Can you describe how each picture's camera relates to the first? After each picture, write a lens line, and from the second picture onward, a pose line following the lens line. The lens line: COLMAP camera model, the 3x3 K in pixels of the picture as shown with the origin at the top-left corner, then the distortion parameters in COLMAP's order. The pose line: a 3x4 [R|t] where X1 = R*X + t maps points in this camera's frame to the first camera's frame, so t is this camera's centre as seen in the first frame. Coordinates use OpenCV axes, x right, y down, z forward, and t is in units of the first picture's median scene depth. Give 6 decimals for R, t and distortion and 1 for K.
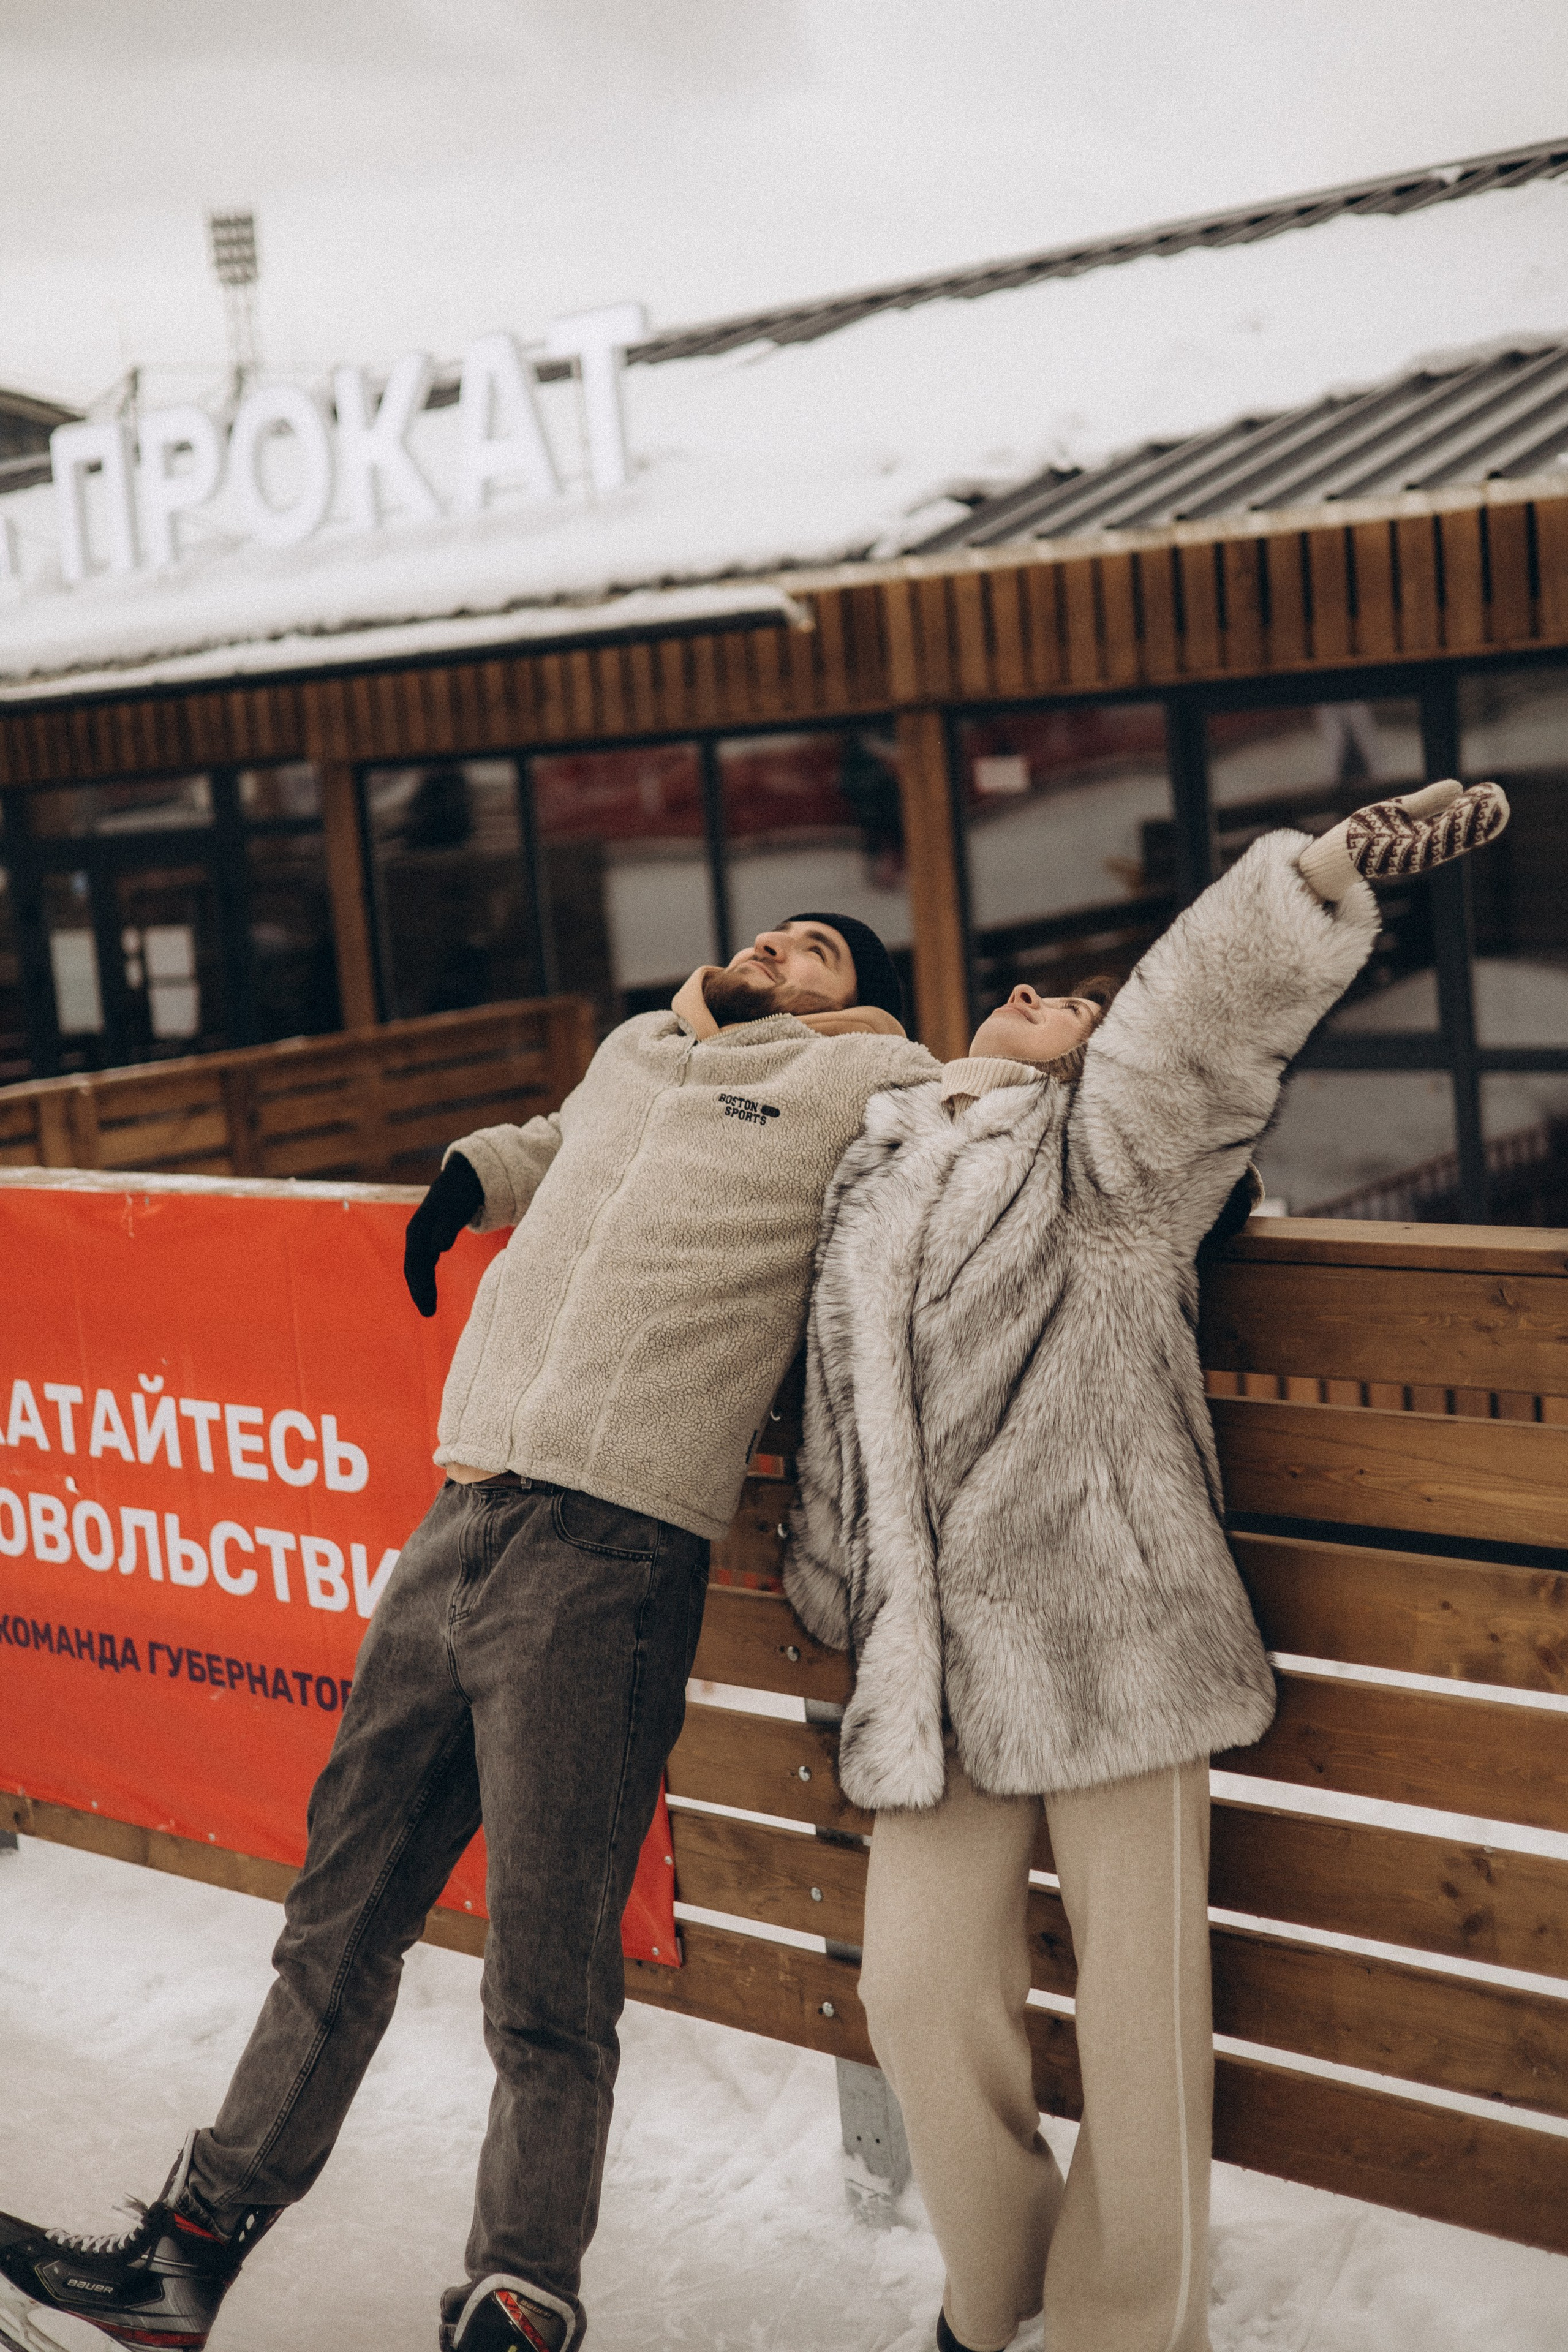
lens RADIAL K [[3280.0, 0, 758.8], [0, 3280.0, 1161.6], [0, 0, 1]] dist [0.001670, 0.000000]
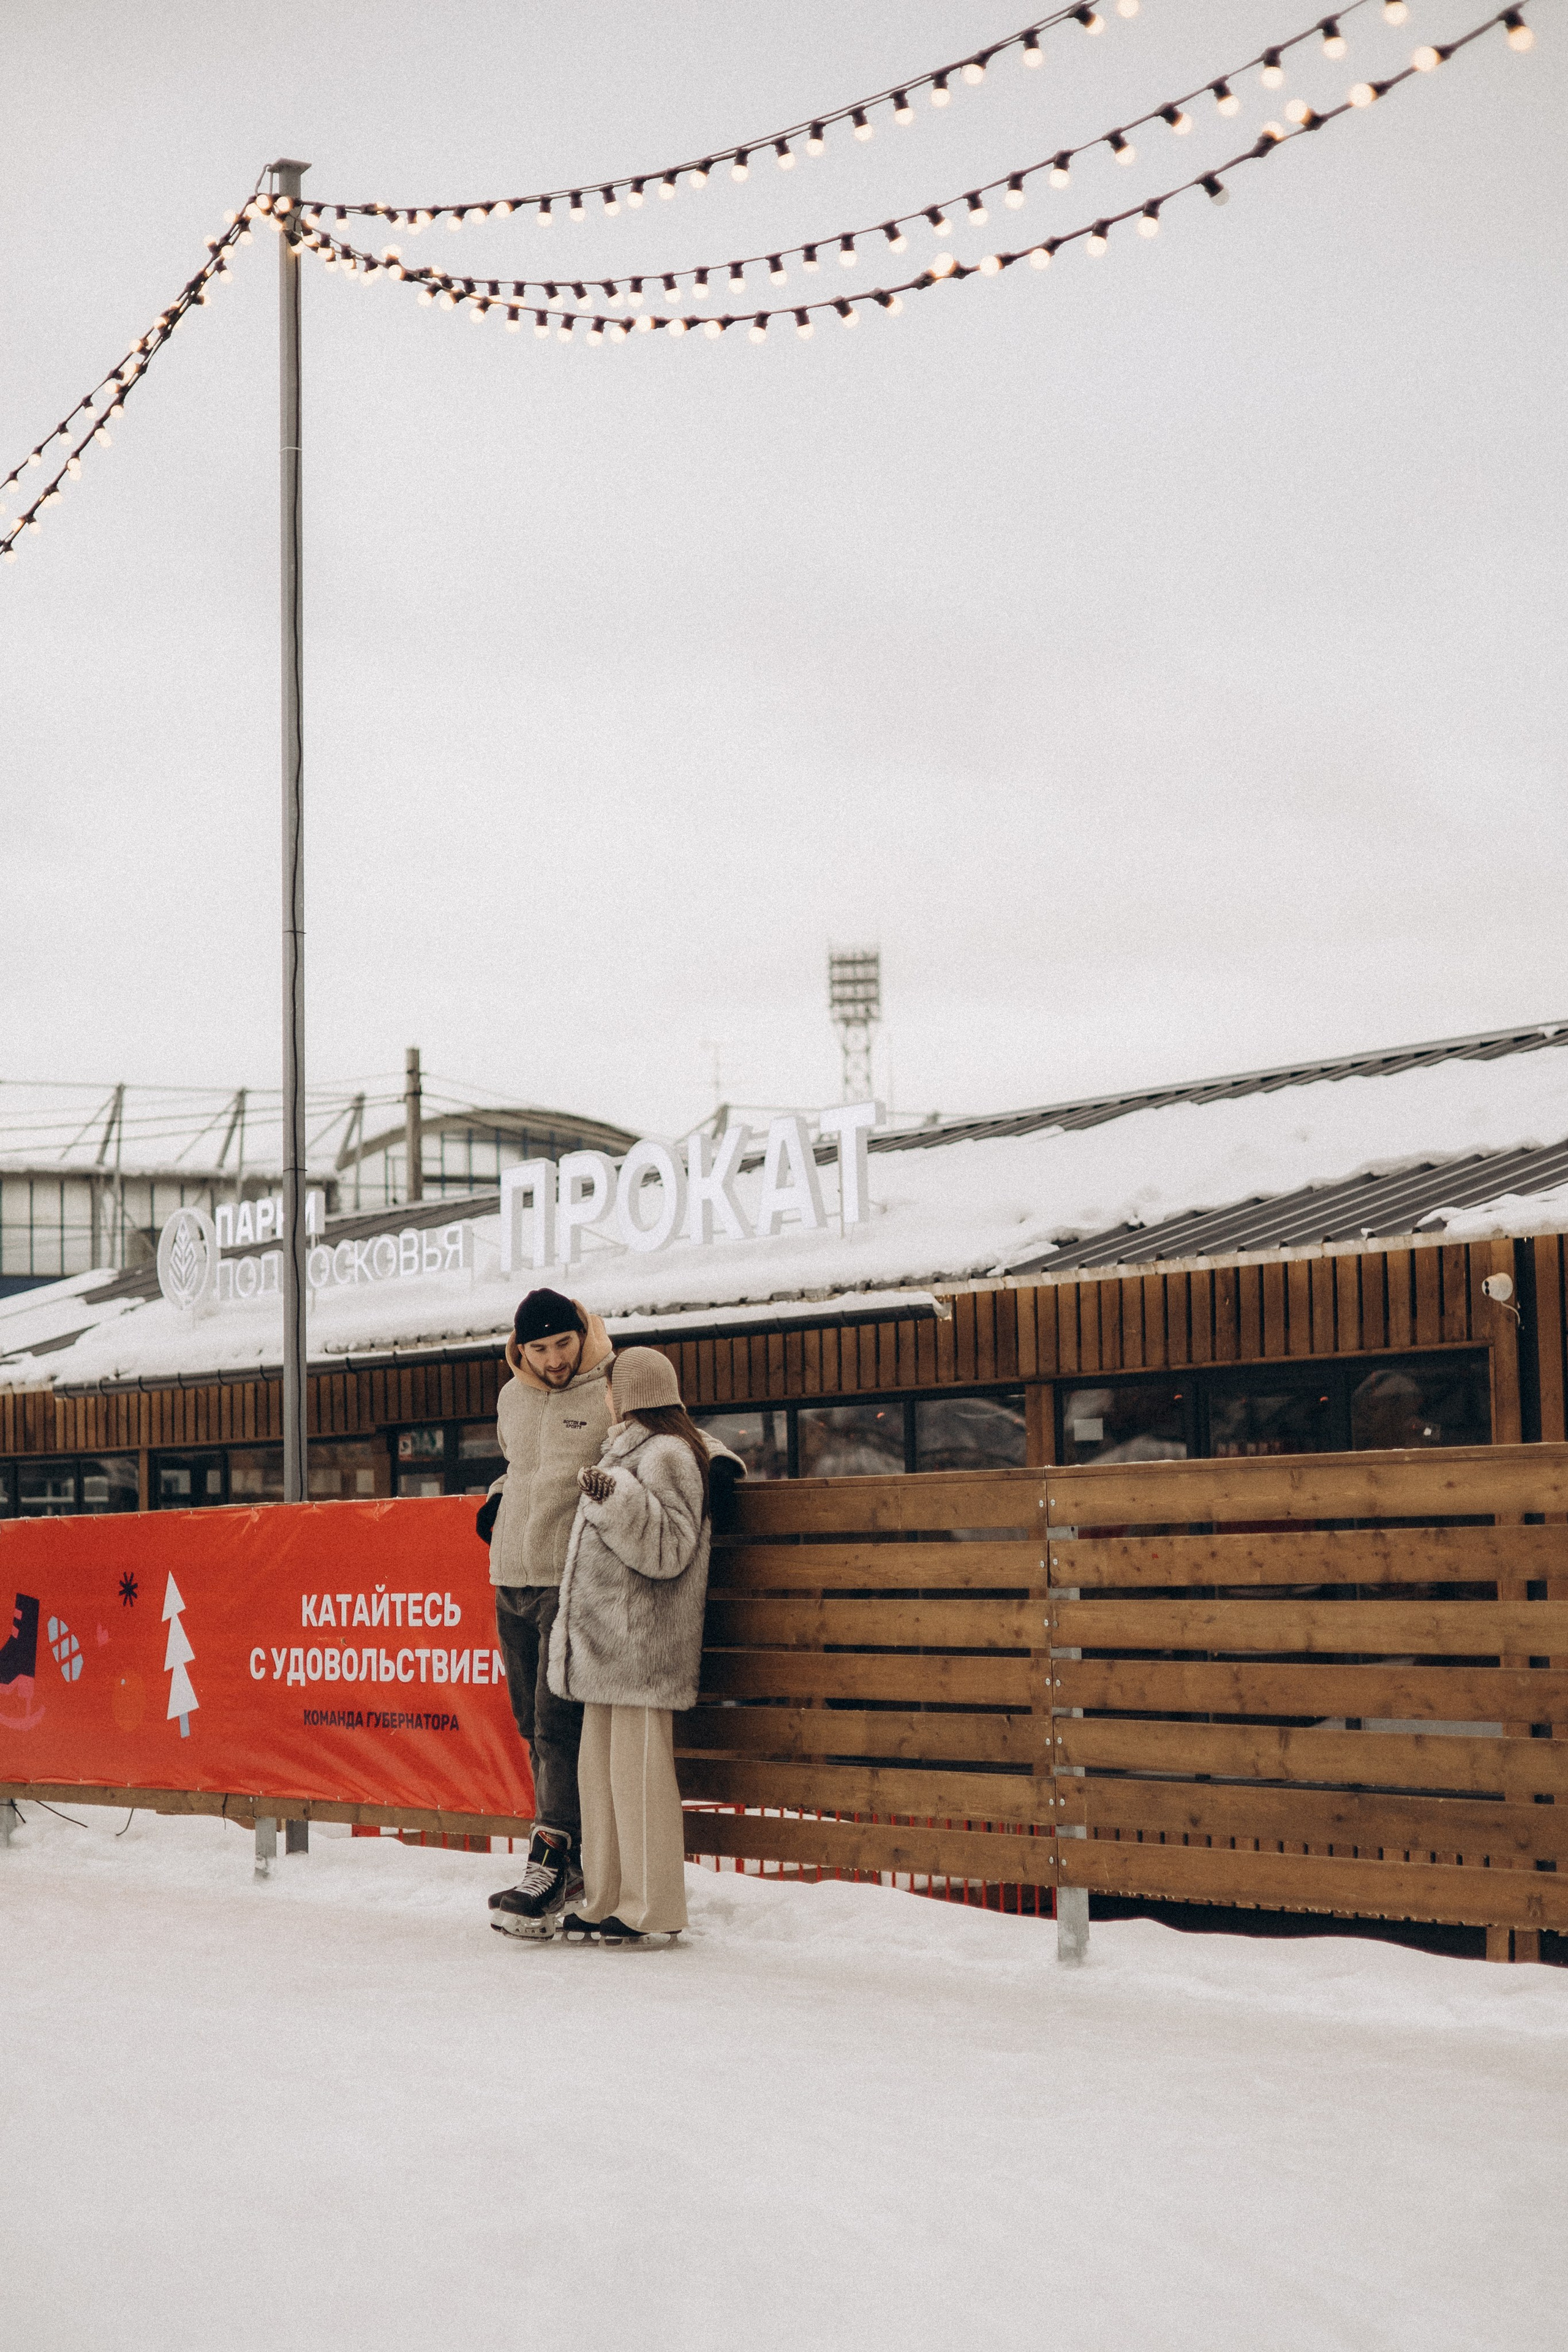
lens RADIAL K [[3822.8, 0, 790.2], [0, 3822.8, 1183.6], [0, 0, 1]] dist [0.013953, 0.000000]
pose [[0.983166, 0.051243, -0.175381, 0.261385], [-0.088320, 0.973562, -0.210656, 0.159830], [0.159949, 0.222599, 0.961699, -0.745402]]
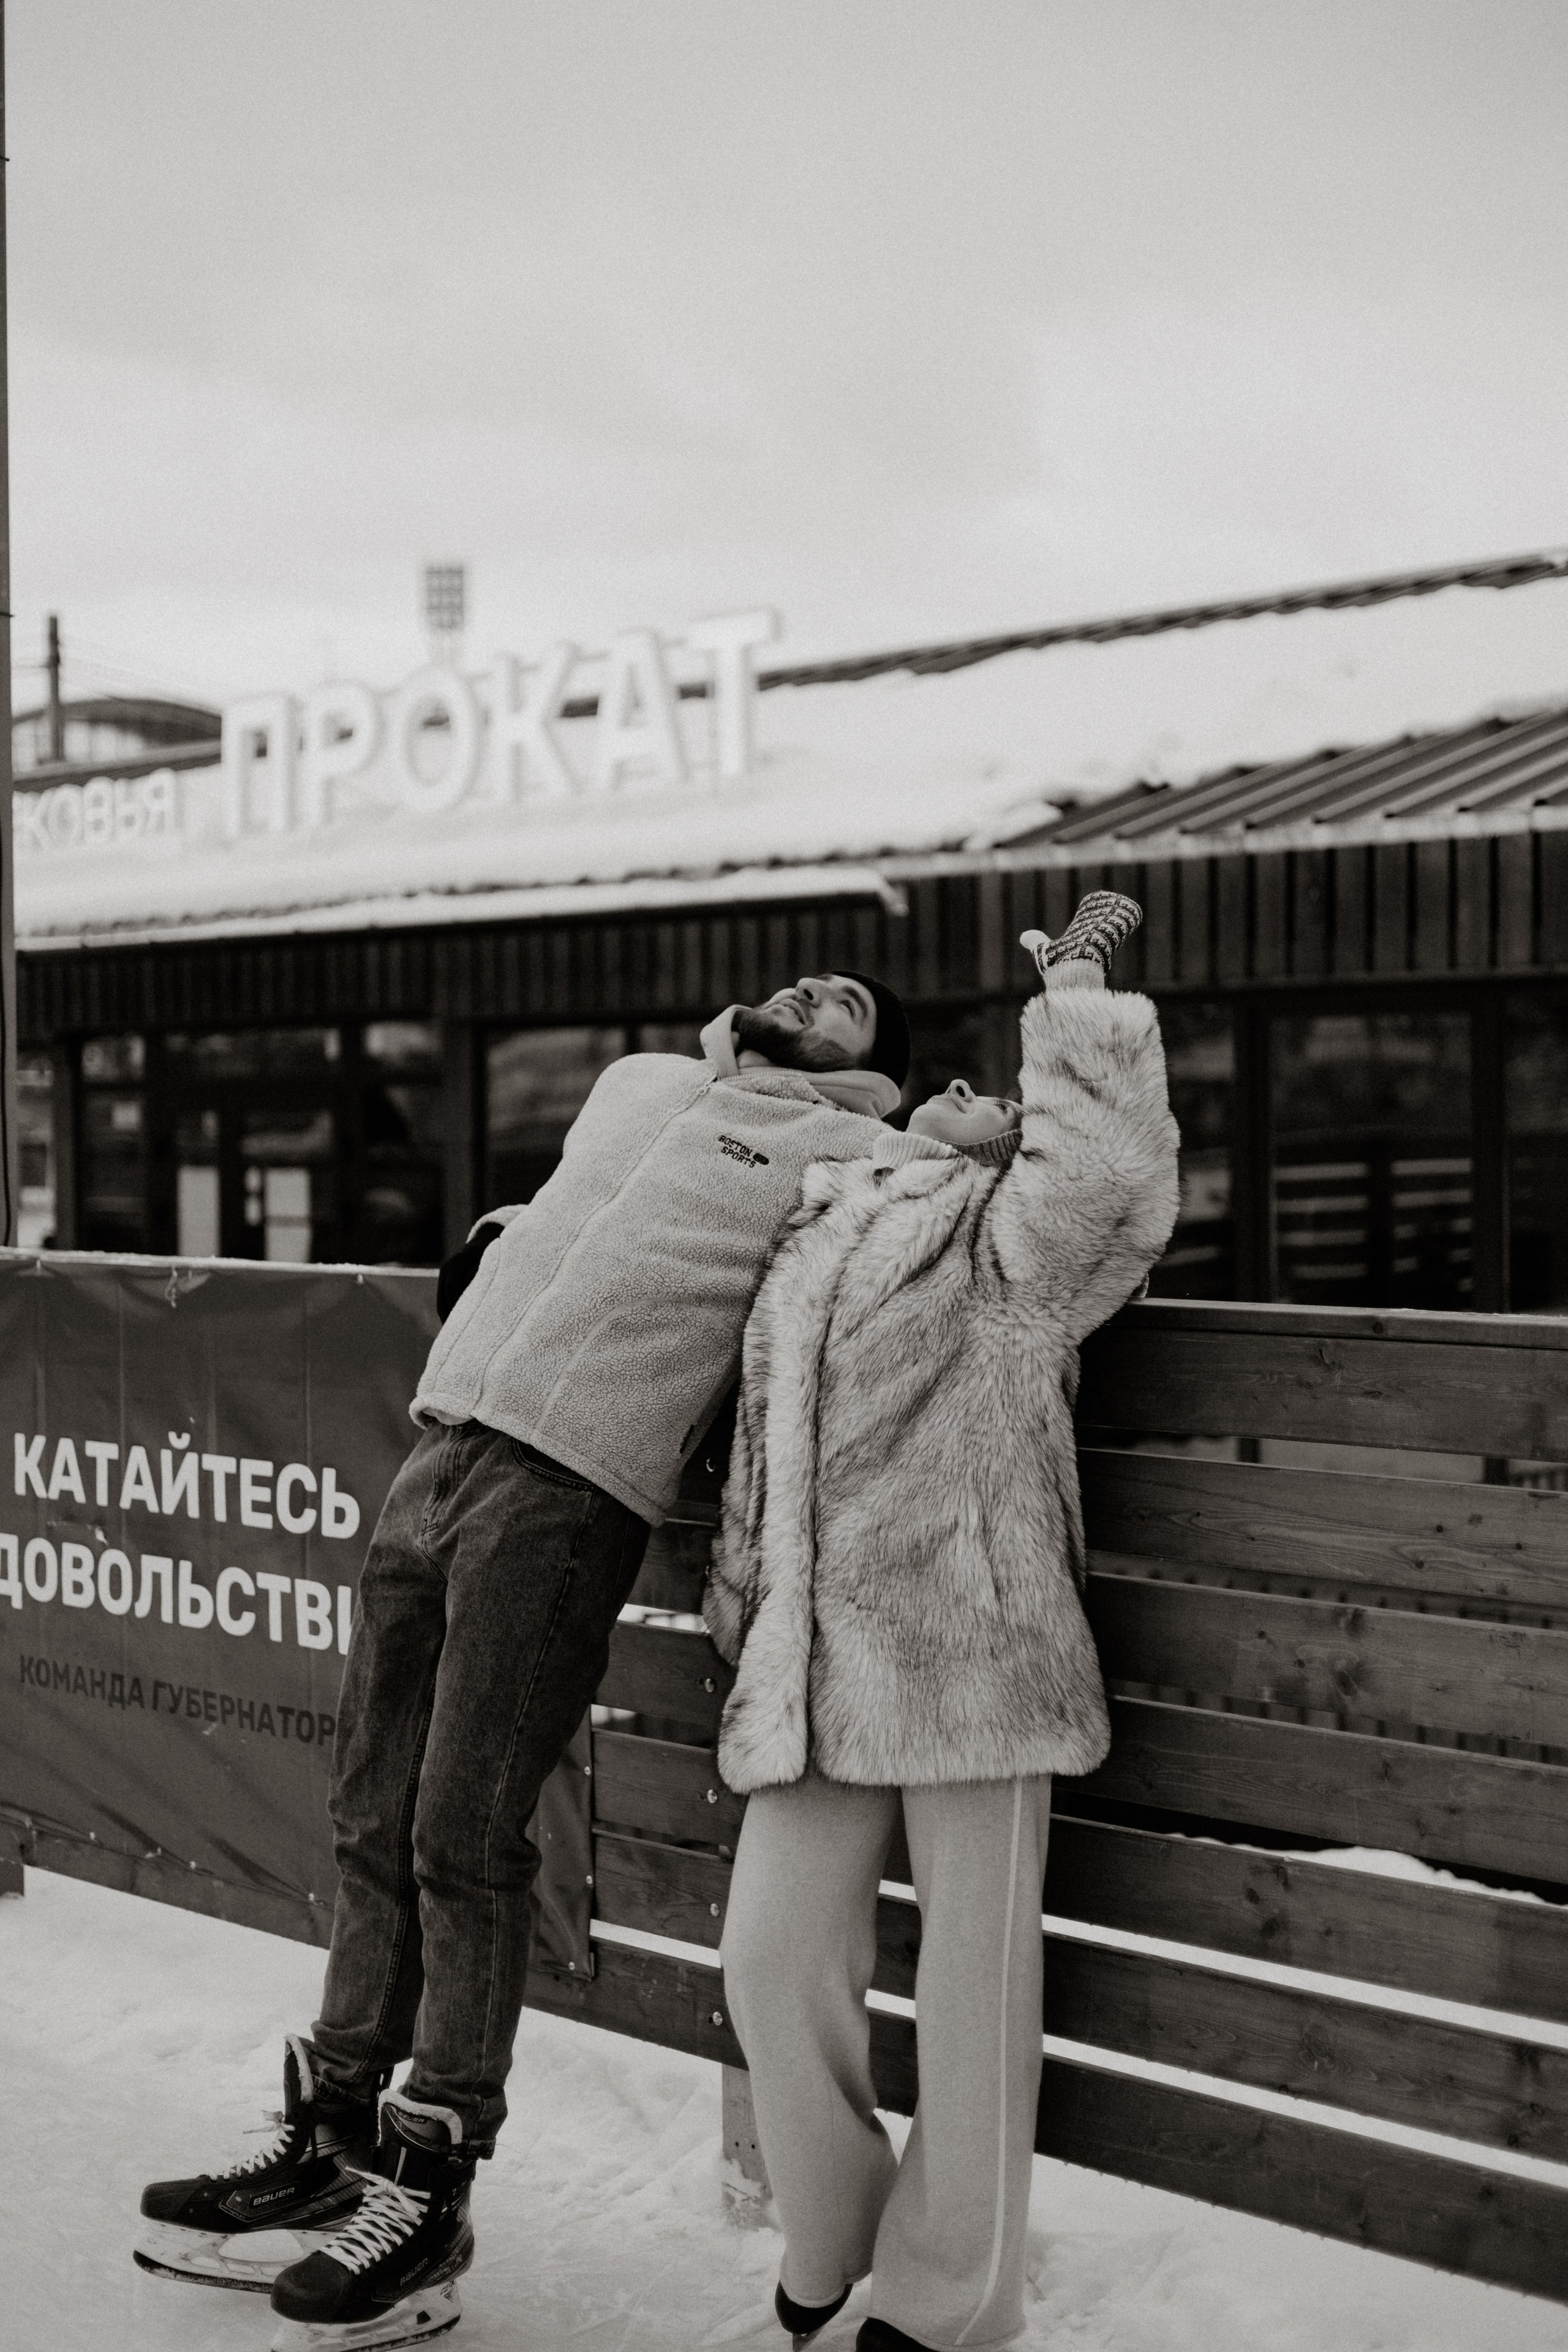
lens RADIAL K [[3280.0, 0, 759.1], [0, 3280.0, 1160.1], [0, 0, 1]] dist [0.001670, 0.000000]
pose [[0.995874, 0.077145, -0.047779, 0.027692], [-0.081975, 0.990642, -0.109124, 0.039175], [0.038913, 0.112591, 0.992879, -0.051586]]
